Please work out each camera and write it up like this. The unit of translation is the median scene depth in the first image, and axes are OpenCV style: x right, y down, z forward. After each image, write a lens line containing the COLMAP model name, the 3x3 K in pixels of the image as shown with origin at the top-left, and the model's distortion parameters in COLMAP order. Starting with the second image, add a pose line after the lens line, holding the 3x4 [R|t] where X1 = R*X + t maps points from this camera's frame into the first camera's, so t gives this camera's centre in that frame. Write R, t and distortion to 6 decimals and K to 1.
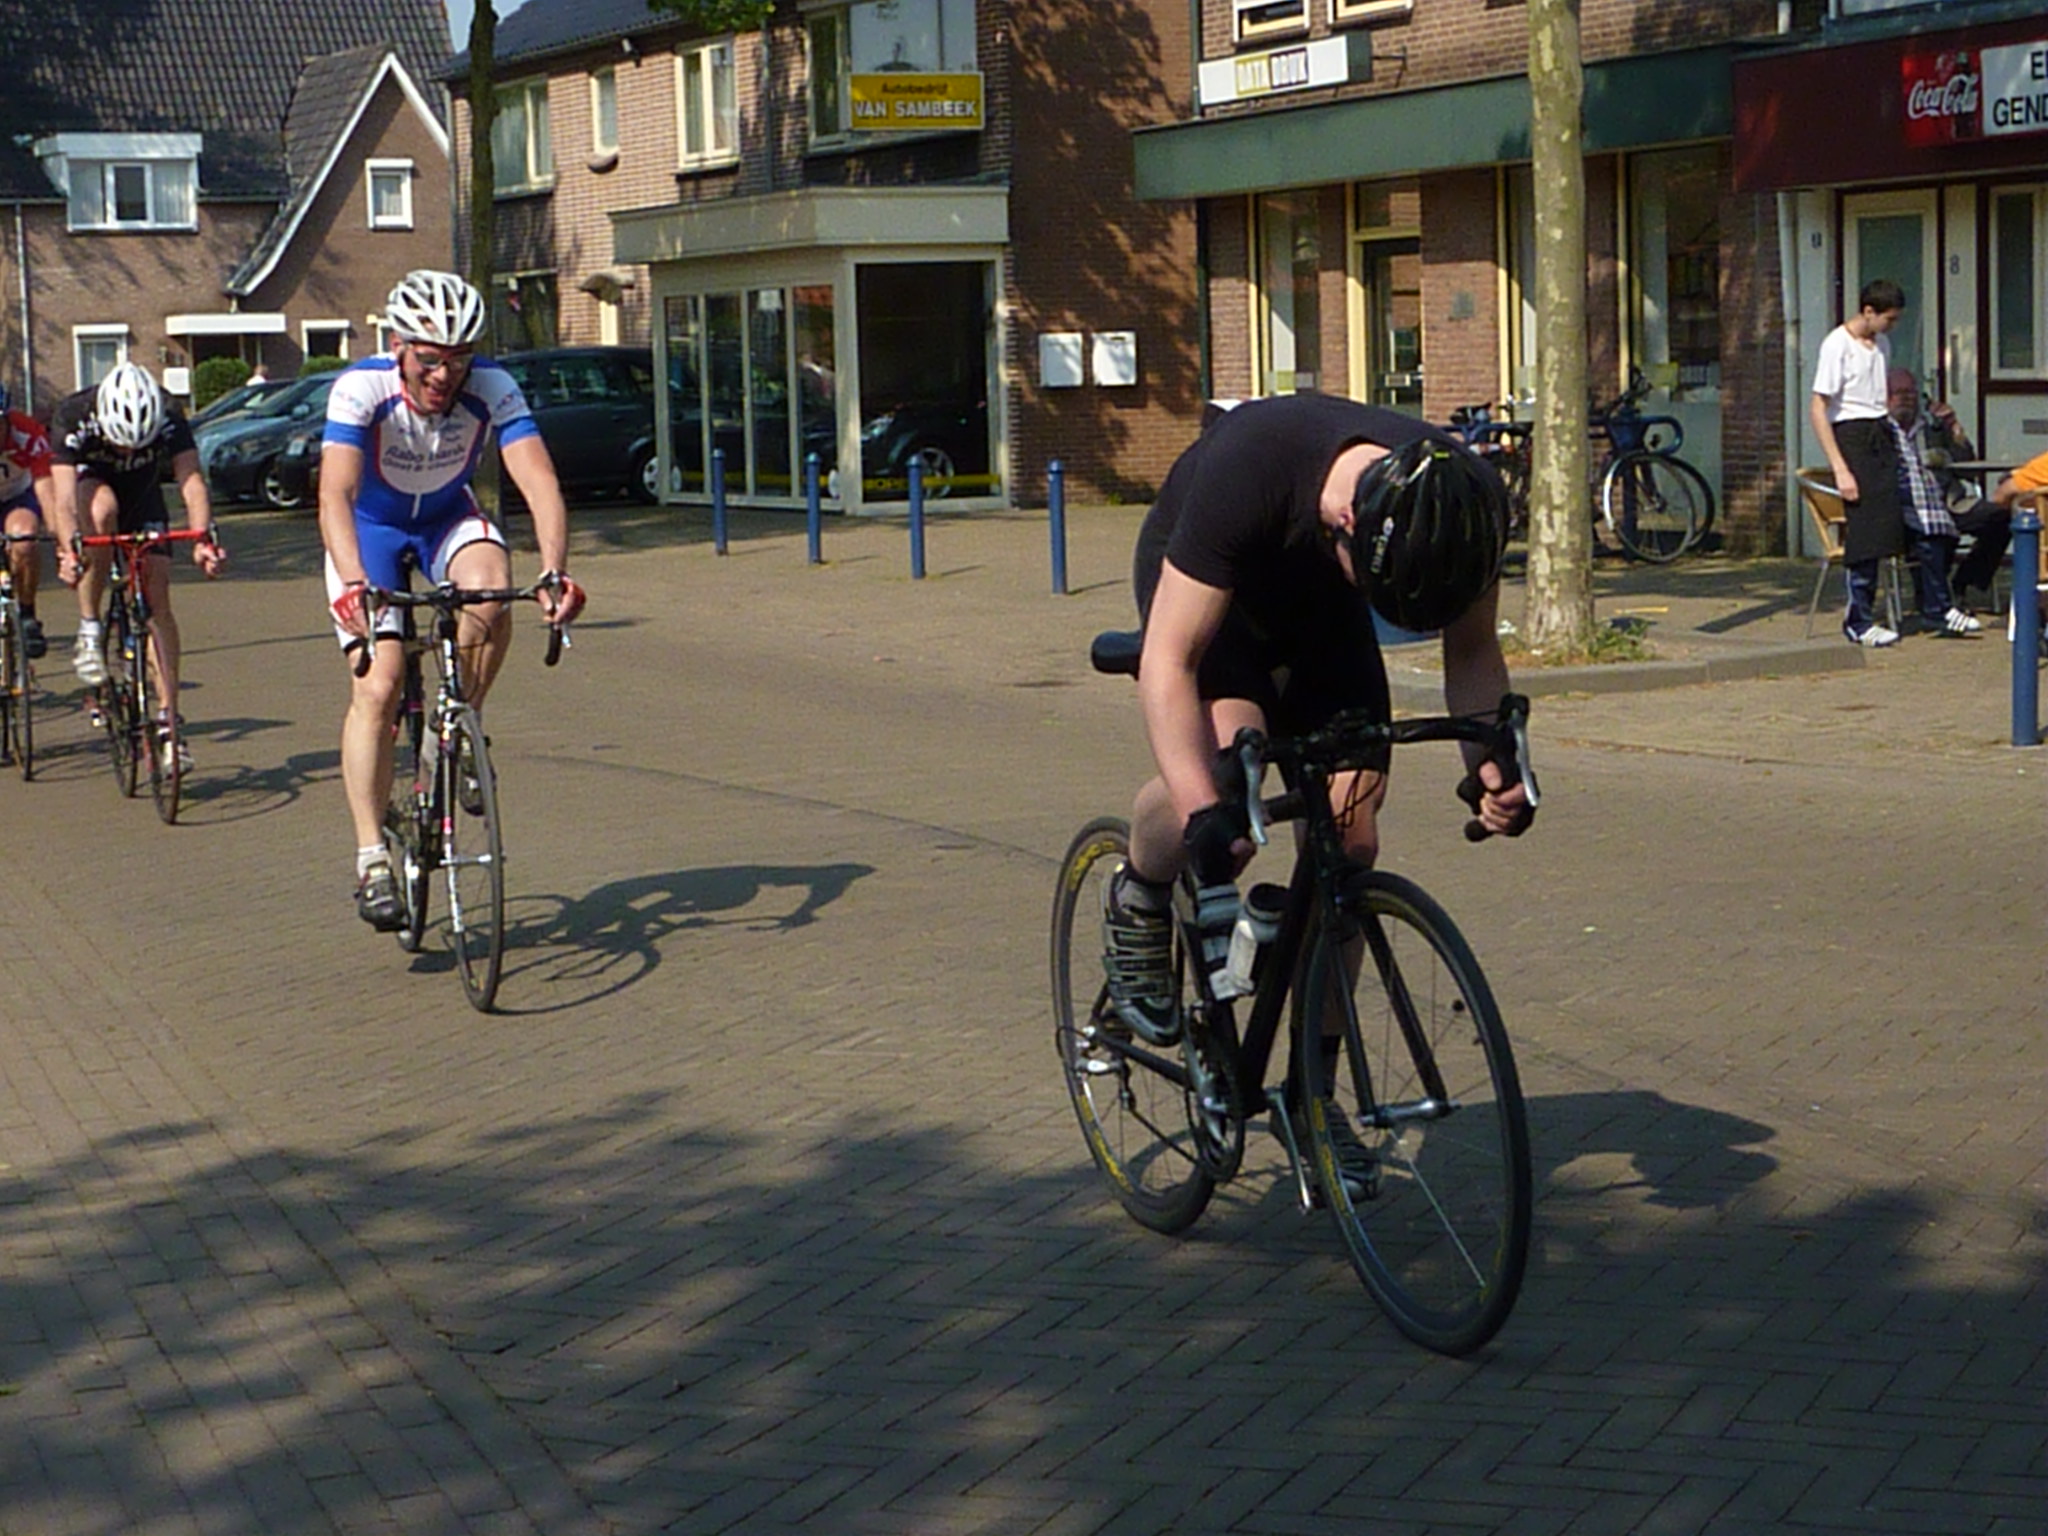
lens RADIAL K [[3946.6, 0, 1024.0], [0, 3946.6, 768.0], [0, 0, 1]] dist [-0.039632, 0.022510]
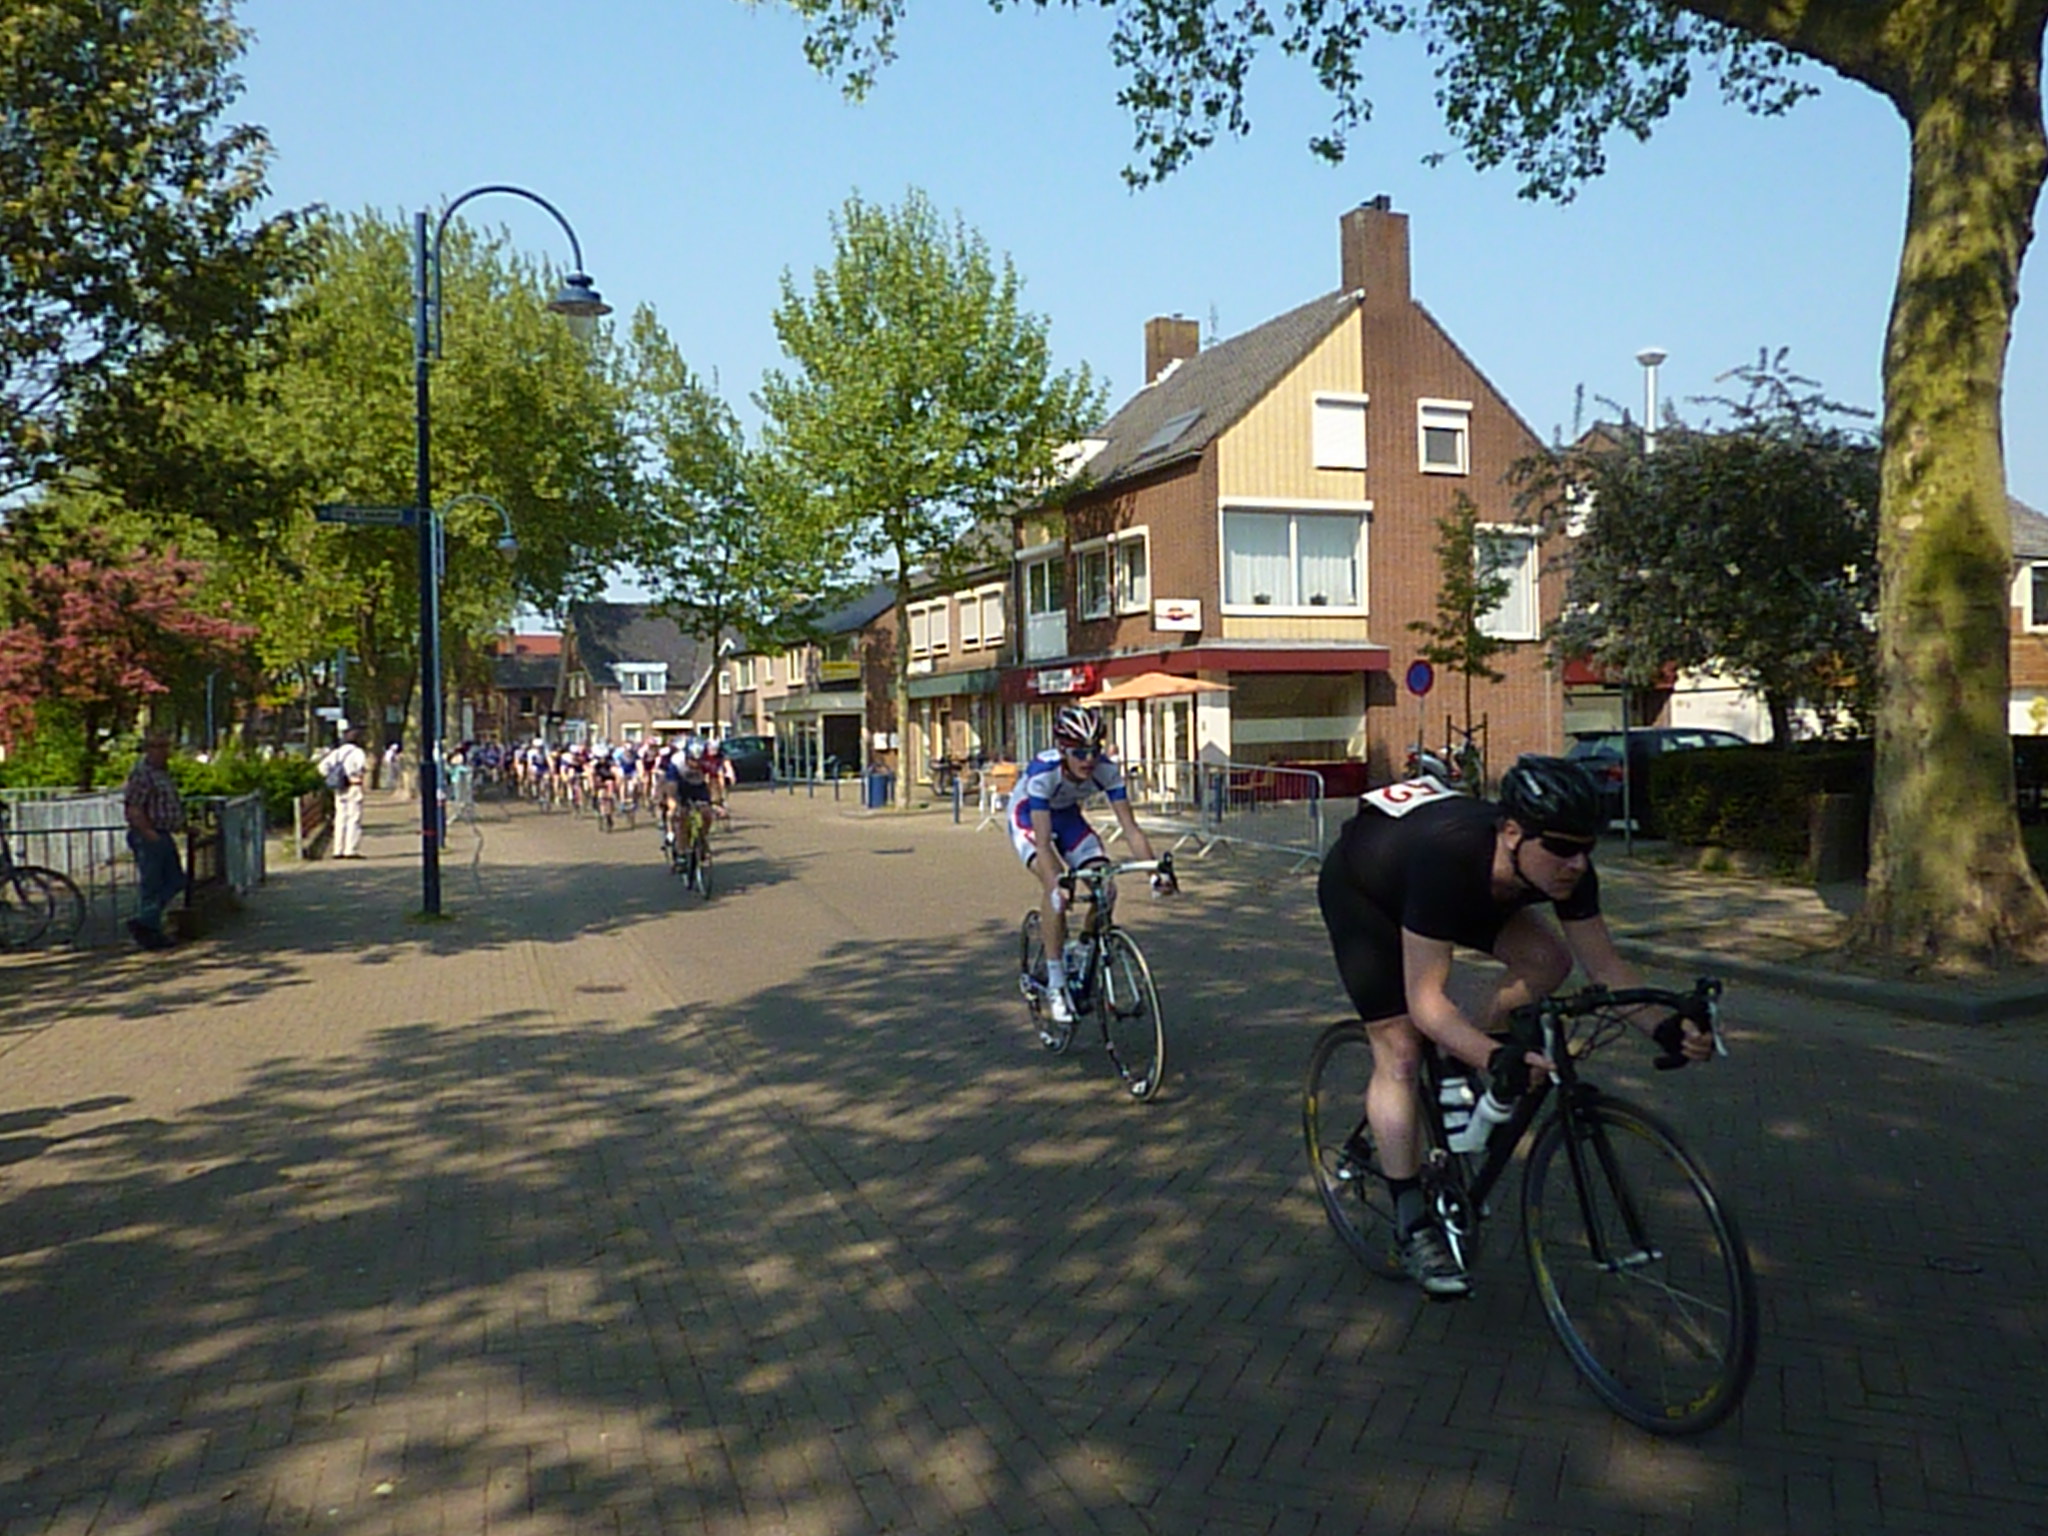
lens RADIAL K [[1497.7, 0, 1024.0], [0, 1497.7, 768.0], [0, 0, 1]] dist [-0.000958, -0.000398]
pose [[0.999816, 0.016097, 0.010426, 0.114962], [-0.015170, 0.996386, -0.083574, 0.029725], [-0.011733, 0.083401, 0.996447, -0.328472]]
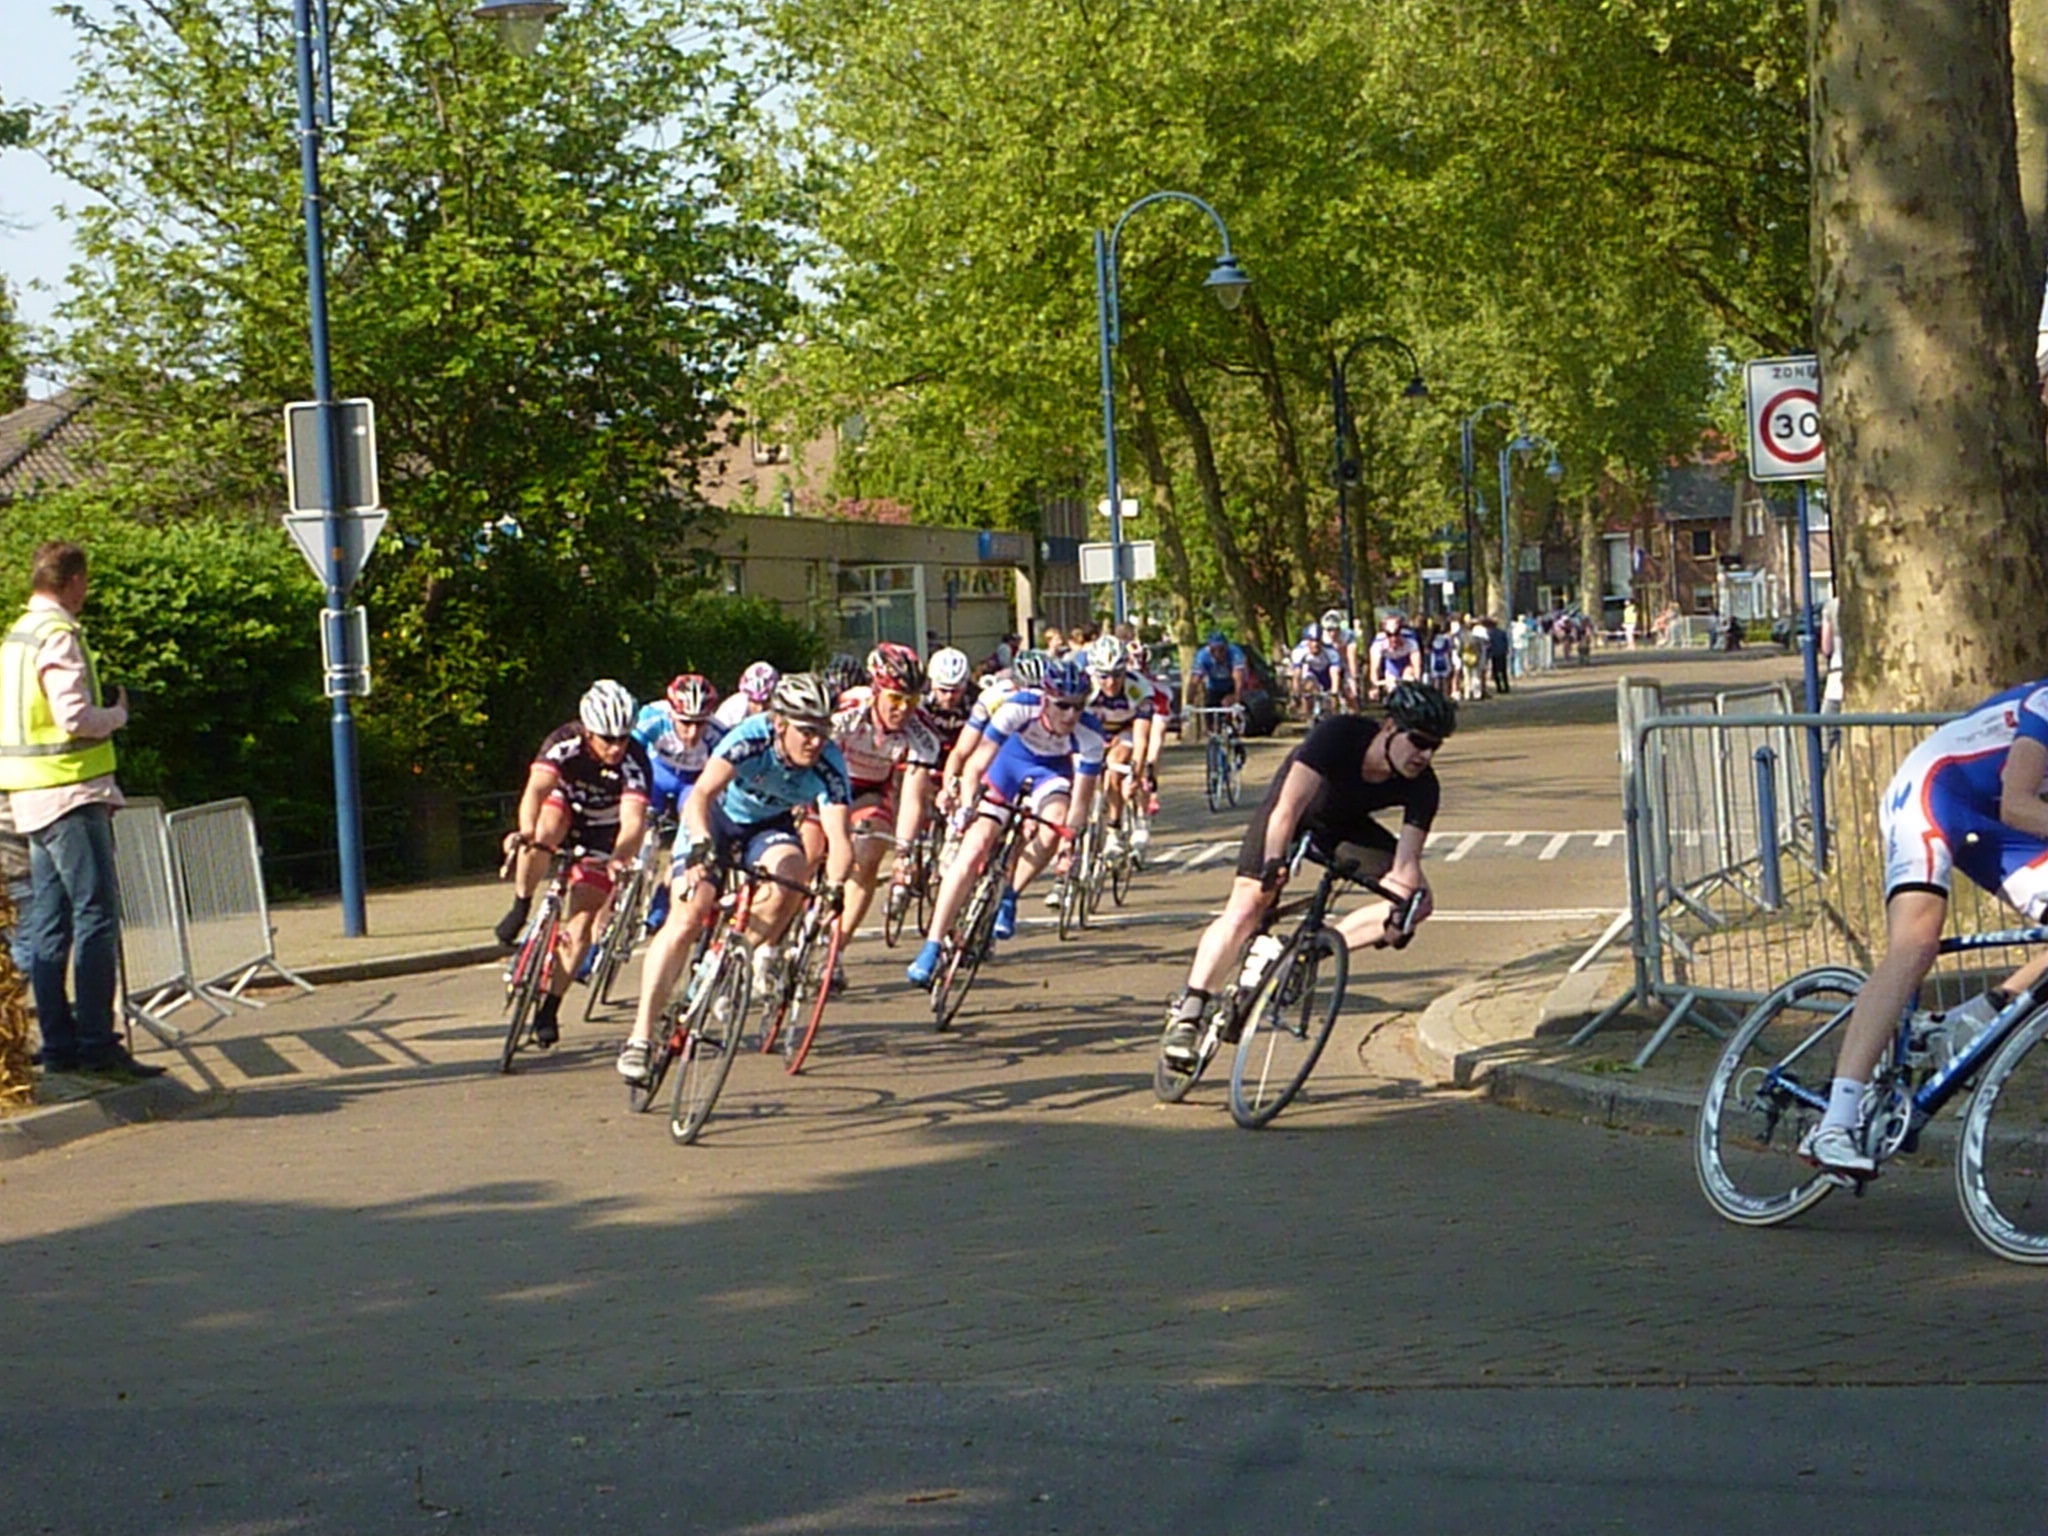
lens RADIAL K [[4296.3, 0, 1024.0], [0, 4296.3, 768.0], [0, 0, 1]] dist [0.010643, 0.018011]
pose [[0.869232, 0.017333, -0.494100, 0.500686], [-0.042438, 0.998313, -0.039637, 0.101001], [0.492579, 0.055422, 0.868501, -1.188161]]
